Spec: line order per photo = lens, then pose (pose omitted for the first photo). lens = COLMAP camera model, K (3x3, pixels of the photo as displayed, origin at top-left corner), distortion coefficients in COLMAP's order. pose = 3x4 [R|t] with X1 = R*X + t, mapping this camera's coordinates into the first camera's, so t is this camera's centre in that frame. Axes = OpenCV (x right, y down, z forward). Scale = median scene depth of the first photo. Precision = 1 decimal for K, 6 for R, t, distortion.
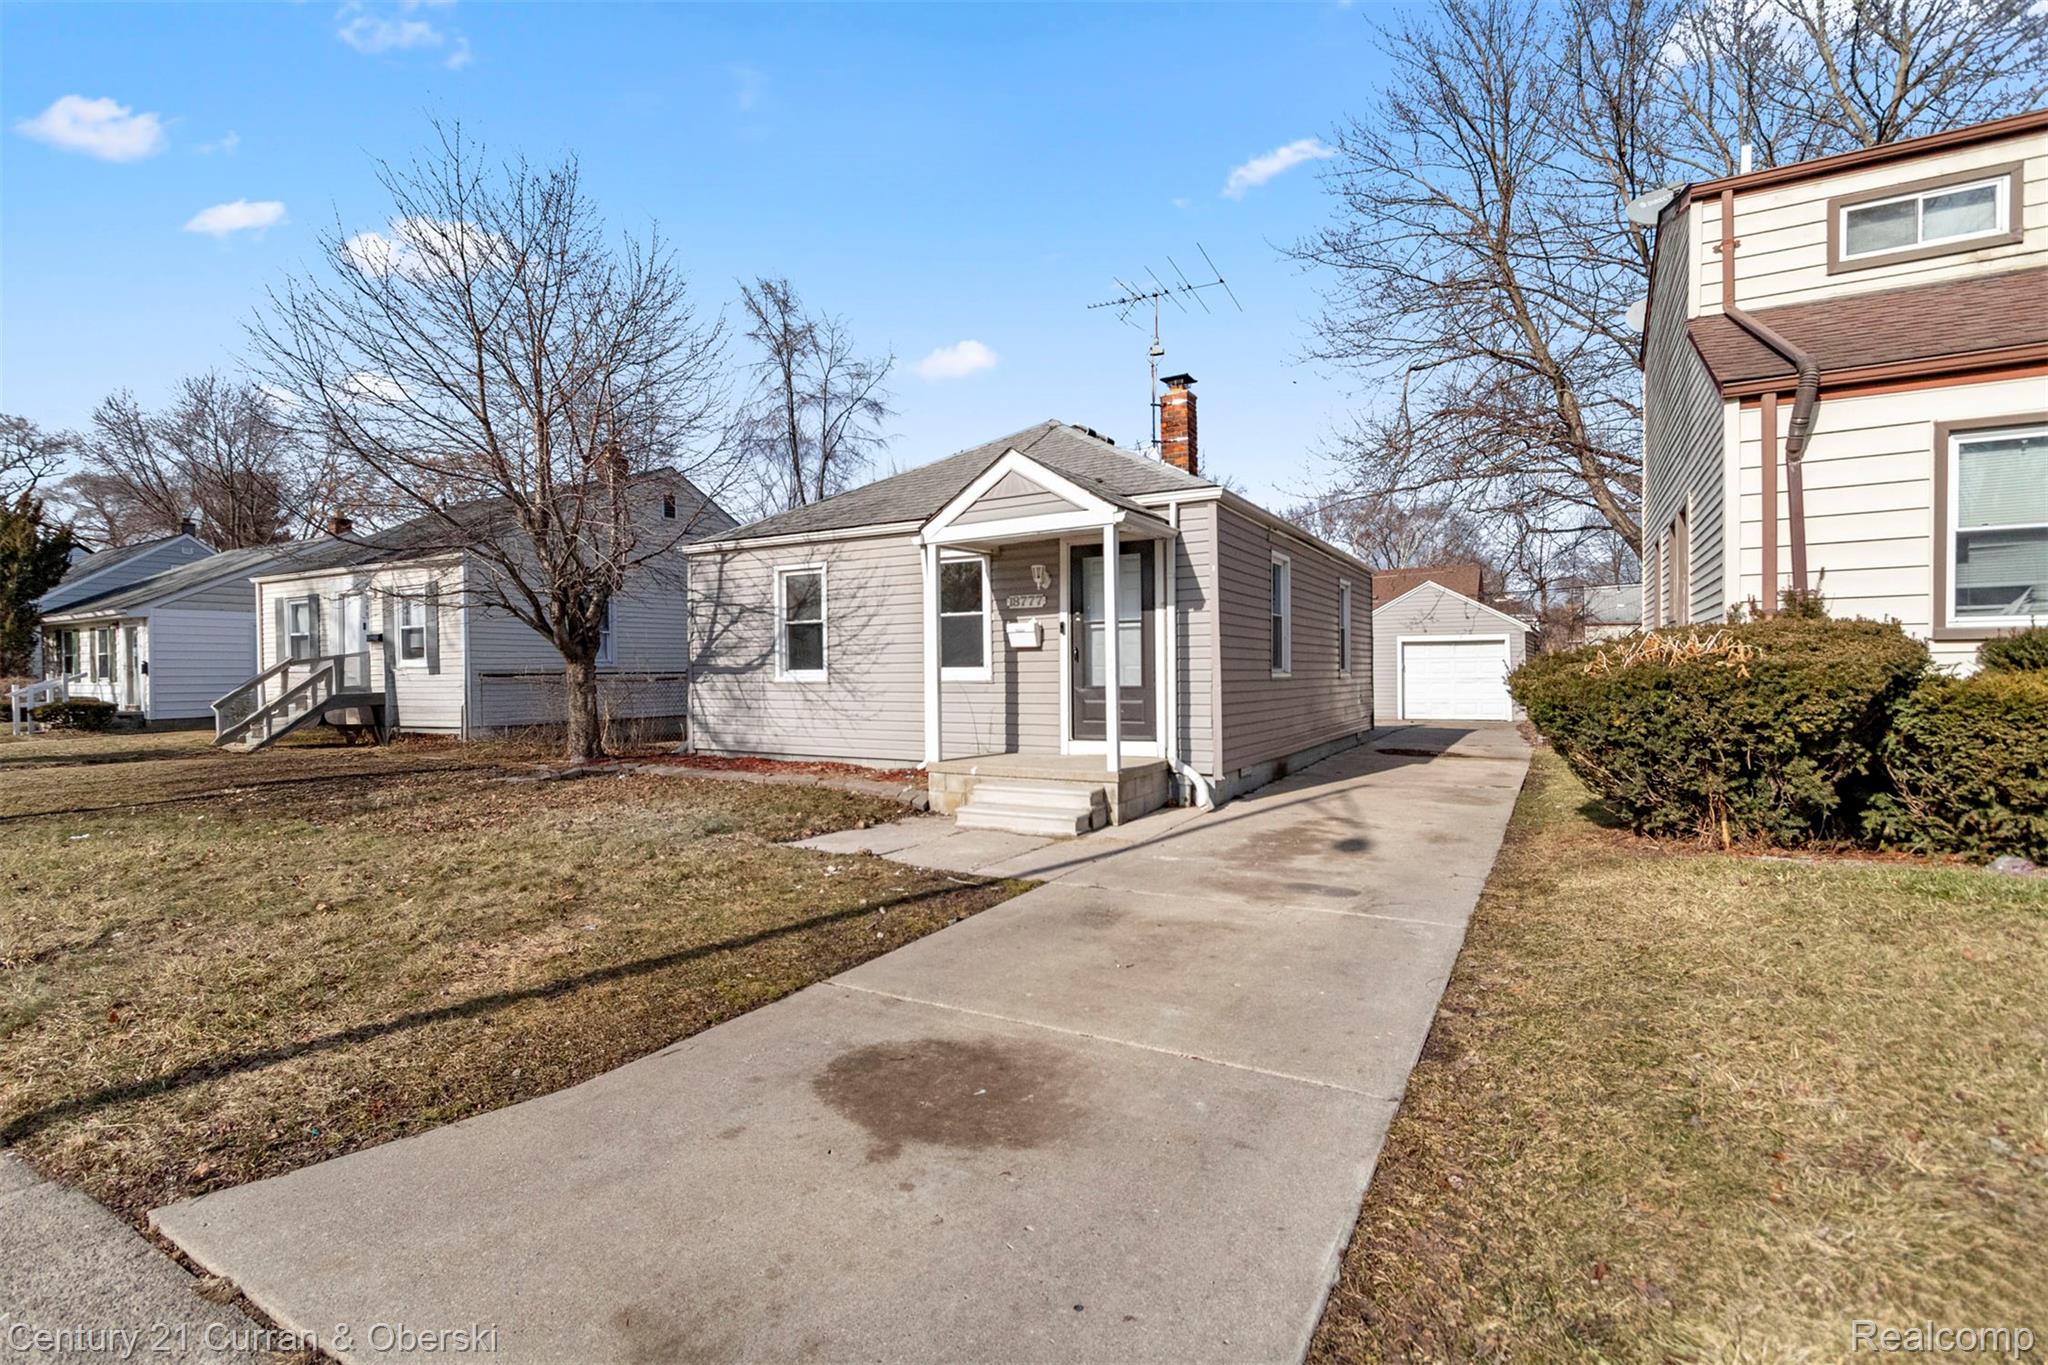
lens RADIAL K [[951.0, 0, 1022.4], [0, 951.0, 679.9], [0, 0, 1]] dist [-0.000440, 0.000549]
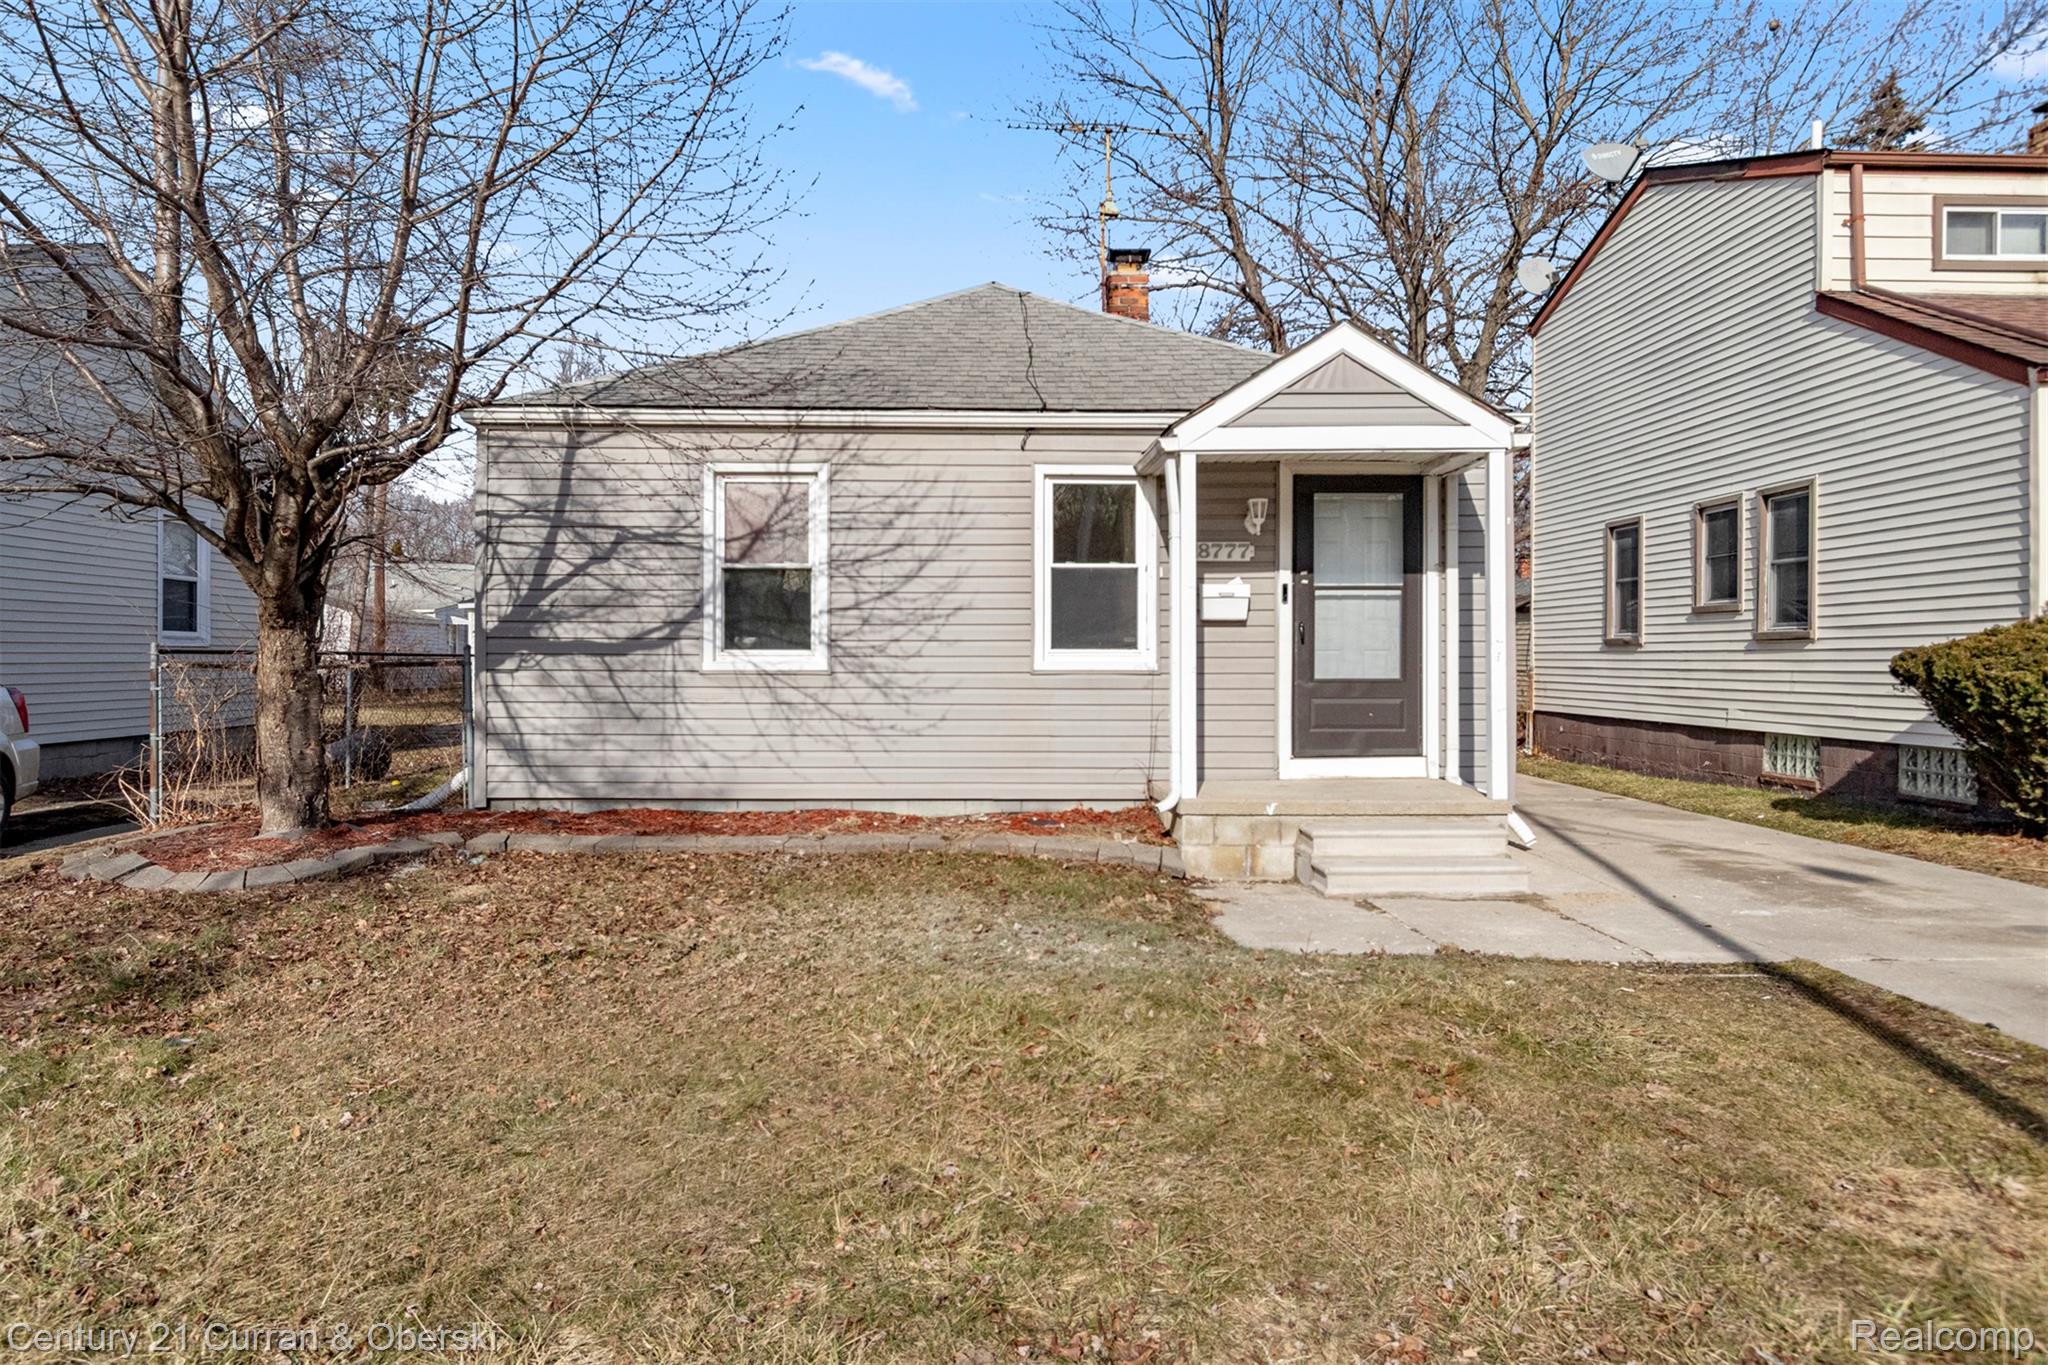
lens RADIAL K [[1306.5, 0, 1024.4], [0, 1306.5, 634.5], [0, 0, 1]] dist [0.006150, -0.002820]
pose [[0.853417, 0.024071, 0.520672, -0.519118], [-0.005763, 0.999308, -0.036752, 0.008662], [-0.521196, 0.028364, 0.852965, 0.261770]]
